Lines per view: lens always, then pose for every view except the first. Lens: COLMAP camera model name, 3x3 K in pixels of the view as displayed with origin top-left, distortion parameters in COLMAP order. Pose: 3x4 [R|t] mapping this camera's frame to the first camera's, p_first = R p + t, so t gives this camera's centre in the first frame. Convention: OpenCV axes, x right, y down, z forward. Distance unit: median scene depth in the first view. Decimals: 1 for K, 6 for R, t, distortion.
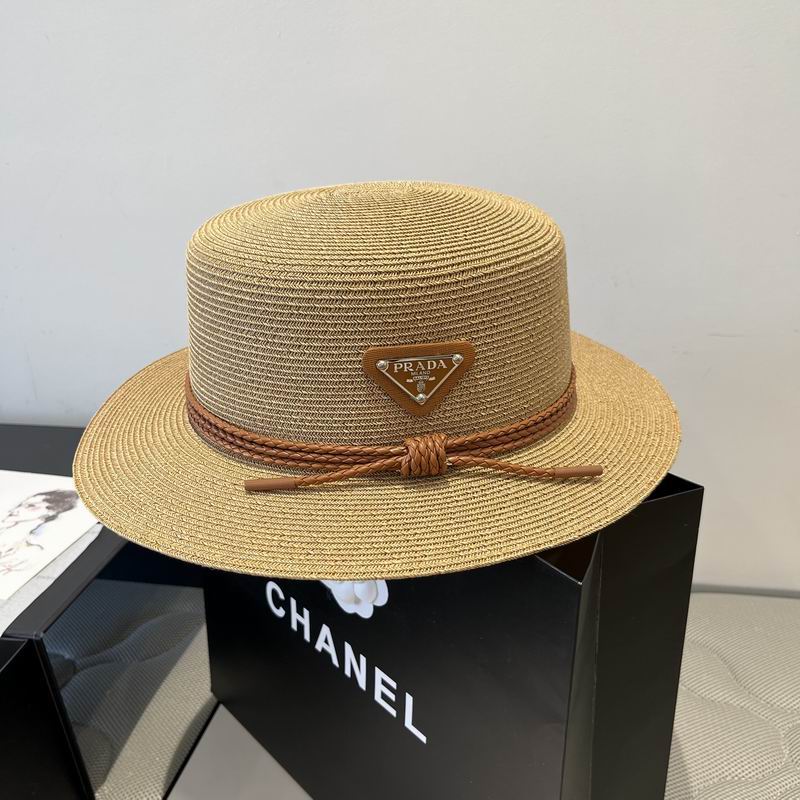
lens RADIAL K [[776.9, 0, 400.0], [0, 776.9, 400.0], [0, 0, 1]] dist [0.220366, -0.001189]
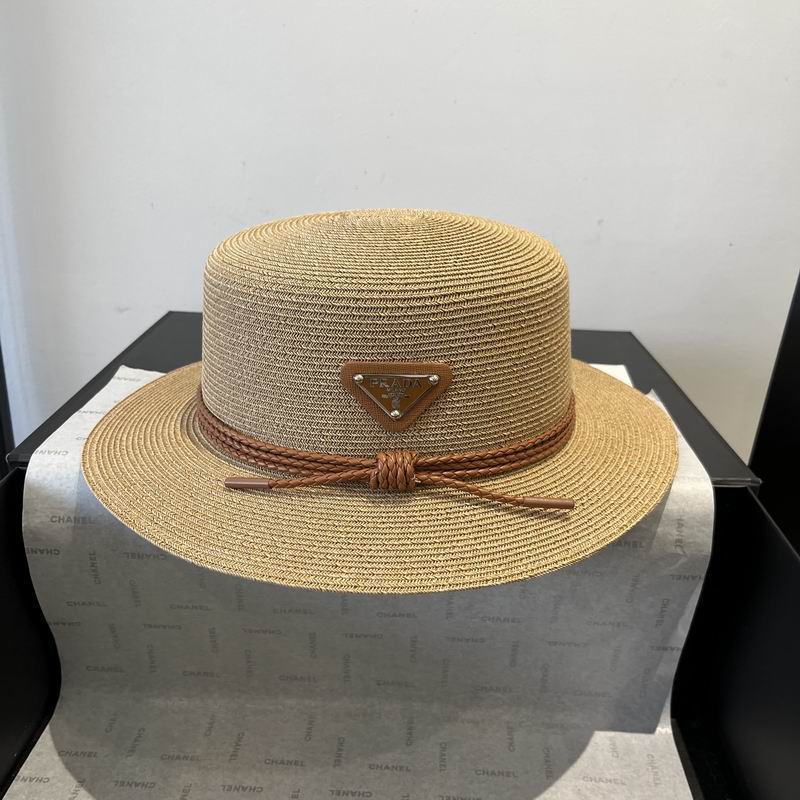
lens RADIAL K [[776.9, 0, 400.0], [0, 776.9, 400.0], [0, 0, 1]] dist [0.220366, -0.001189]
pose [[0.985863, 0.088538, -0.142253, 0.177906], [-0.094604, 0.994847, -0.036449, 0.015501], [0.138293, 0.049391, 0.989159, -0.019071]]
